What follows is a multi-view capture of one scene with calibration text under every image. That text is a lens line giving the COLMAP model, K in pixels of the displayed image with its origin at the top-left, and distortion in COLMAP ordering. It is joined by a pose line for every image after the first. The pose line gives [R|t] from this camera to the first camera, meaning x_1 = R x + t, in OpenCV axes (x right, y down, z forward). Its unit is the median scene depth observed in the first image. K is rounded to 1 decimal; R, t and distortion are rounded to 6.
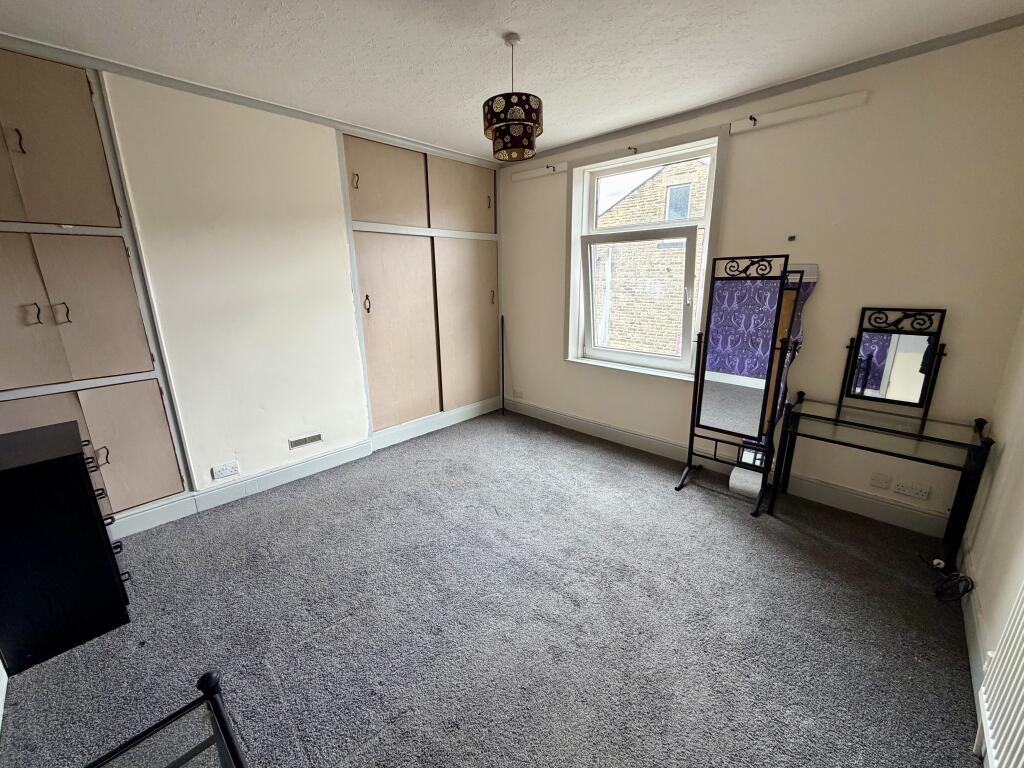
lens RADIAL K [[408.3, 0, 511.2], [0, 408.3, 388.0], [0, 0, 1]] dist [0.001460, 0.000120]
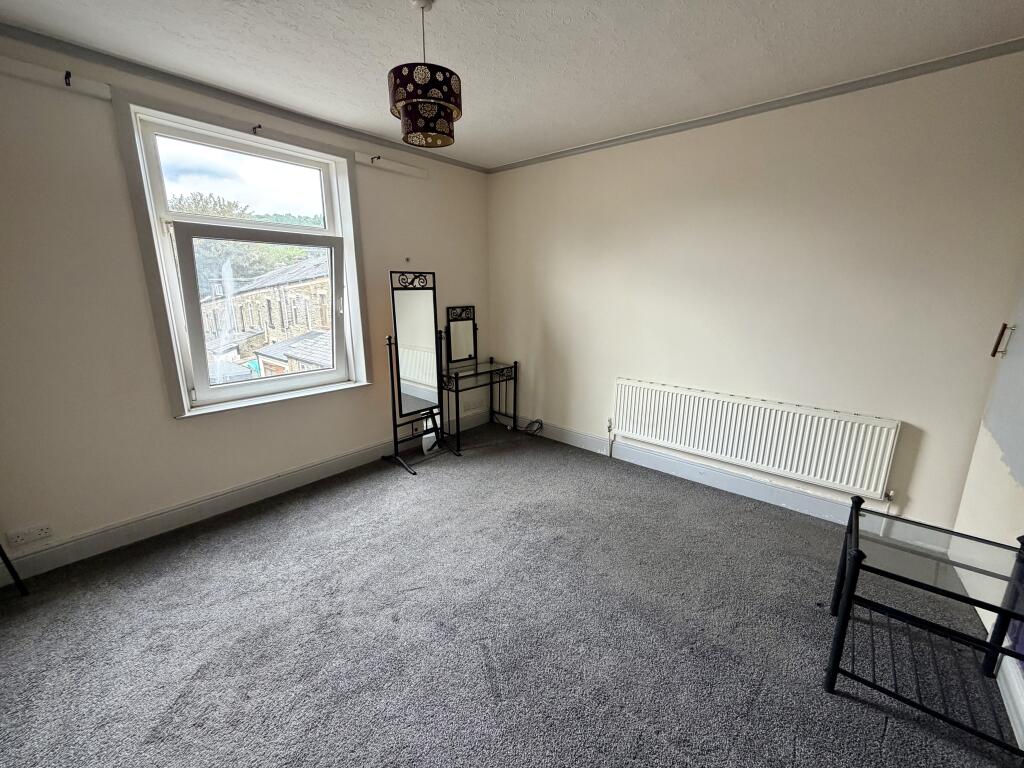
lens RADIAL K [[408.3, 0, 511.7], [0, 408.3, 384.3], [0, 0, 1]] dist [0.001460, 0.000120]
pose [[-0.050256, -0.220351, 0.974125, -0.738468], [0.254978, 0.940205, 0.225833, -0.194042], [-0.965640, 0.259729, 0.008934, 0.755476]]
